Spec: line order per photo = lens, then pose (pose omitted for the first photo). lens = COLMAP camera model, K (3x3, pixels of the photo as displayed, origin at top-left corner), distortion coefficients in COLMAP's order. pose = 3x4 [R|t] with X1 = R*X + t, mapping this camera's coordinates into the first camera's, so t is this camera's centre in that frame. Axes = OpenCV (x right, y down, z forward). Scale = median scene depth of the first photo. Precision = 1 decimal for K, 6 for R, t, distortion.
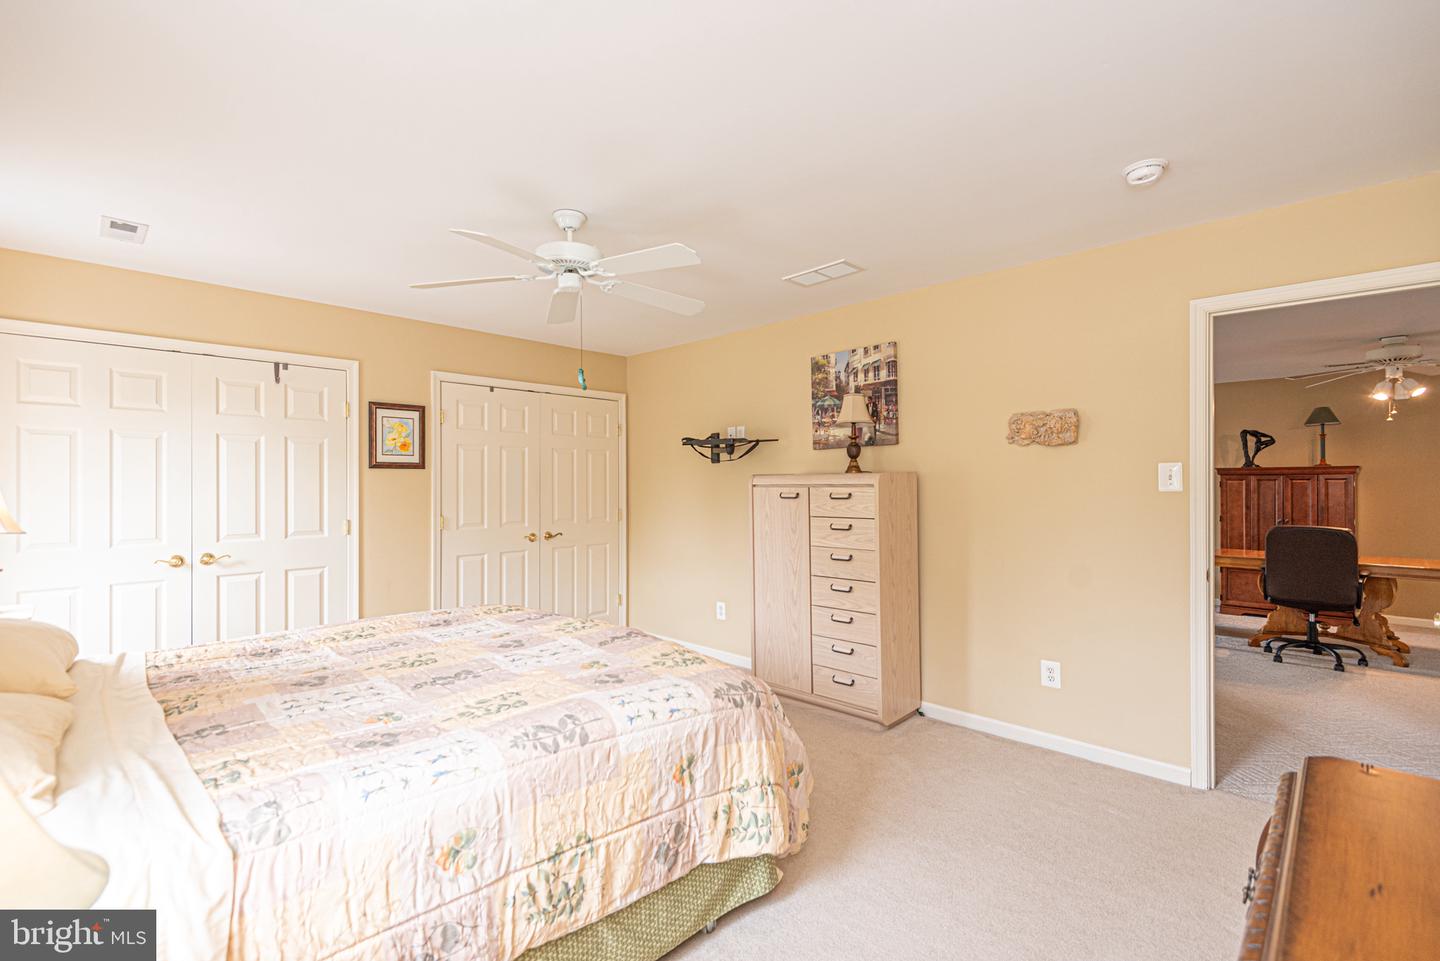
lens RADIAL K [[659.4, 0, 709.3], [0, 659.4, 488.0], [0, 0, 1]] dist [0.011418, -0.000554]
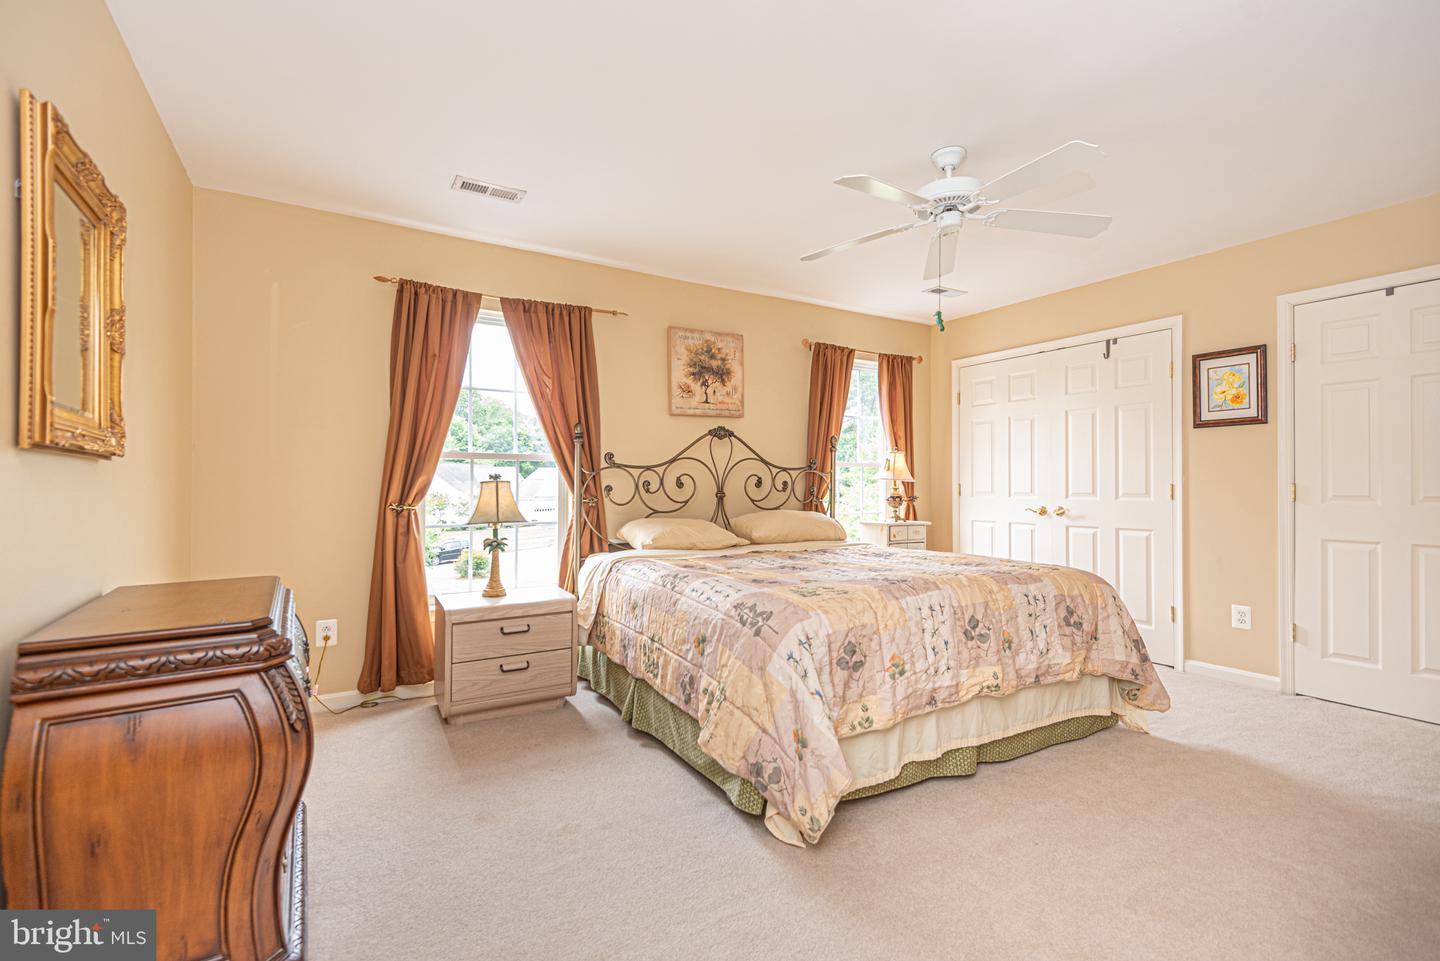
lens RADIAL K [[659.4, 0, 714.6], [0, 659.4, 476.1], [0, 0, 1]] dist [0.011418, -0.000554]
pose [[-0.250751, -0.008533, -0.968014, 0.535428], [-0.003278, 0.999963, -0.007966, 0.045400], [0.968046, 0.001175, -0.250770, 0.589212]]
